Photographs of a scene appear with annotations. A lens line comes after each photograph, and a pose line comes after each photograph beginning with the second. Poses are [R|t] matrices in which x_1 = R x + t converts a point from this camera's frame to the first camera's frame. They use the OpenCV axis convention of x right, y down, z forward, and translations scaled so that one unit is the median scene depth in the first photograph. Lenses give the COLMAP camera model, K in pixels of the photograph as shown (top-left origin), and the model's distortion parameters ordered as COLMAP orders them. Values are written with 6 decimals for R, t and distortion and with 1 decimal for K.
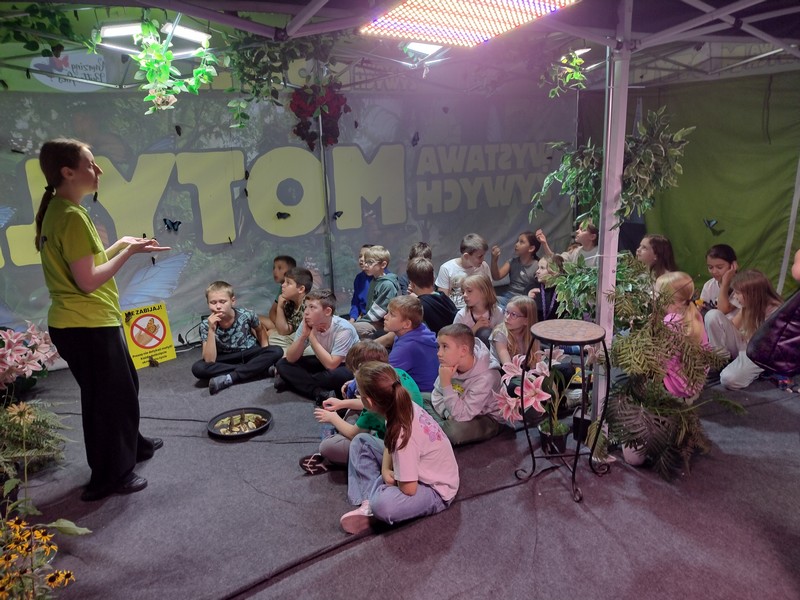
lens RADIAL K [[604.2, 0, 417.8], [0, 604.2, 313.1], [0, 0, 1]] dist [0.016051, -0.038968]
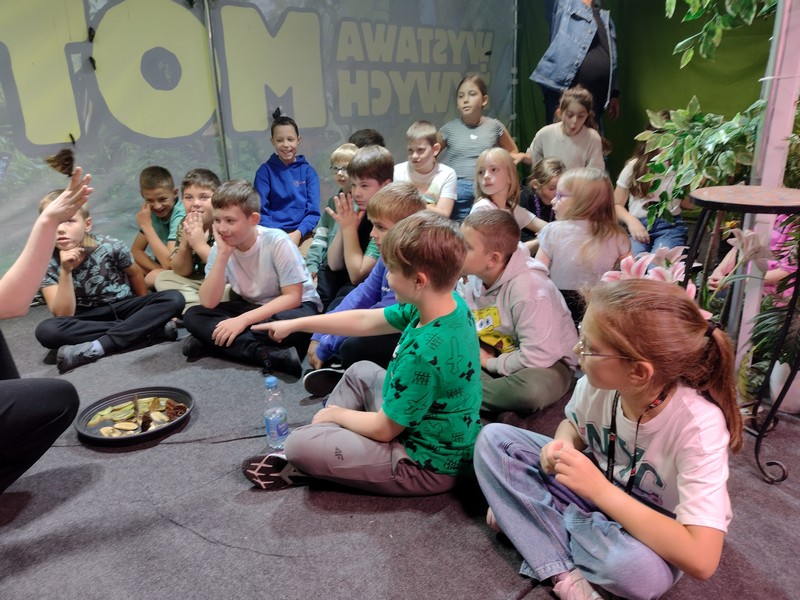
lens RADIAL K [[604.2, 0, 409.3], [0, 604.2, 318.2], [0, 0, 1]] dist [0.016051, -0.038968]
pose [[0.973814, -0.073062, 0.215287, -0.099861], [0.061172, 0.996237, 0.061392, 0.046183], [-0.218962, -0.046615, 0.974619, 0.253460]]
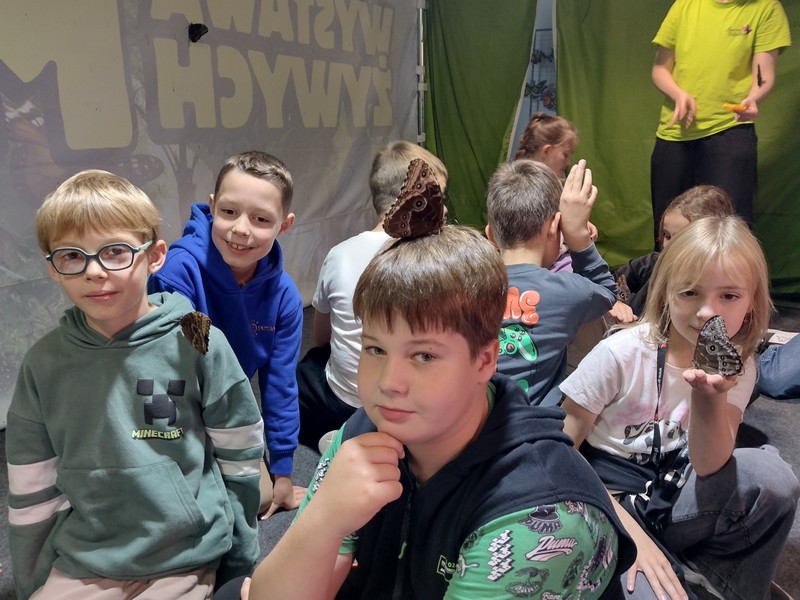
lens RADIAL K [[646.2, 0, 402.6], [0, 646.2, 322.1], [0, 0, 1]] dist [-0.026612, -0.023529]
pose [[0.862829, -0.125370, 0.489703, -0.084729], [0.127506, 0.991409, 0.029154, -0.037238], [-0.489151, 0.037285, 0.871402, 0.609366]]
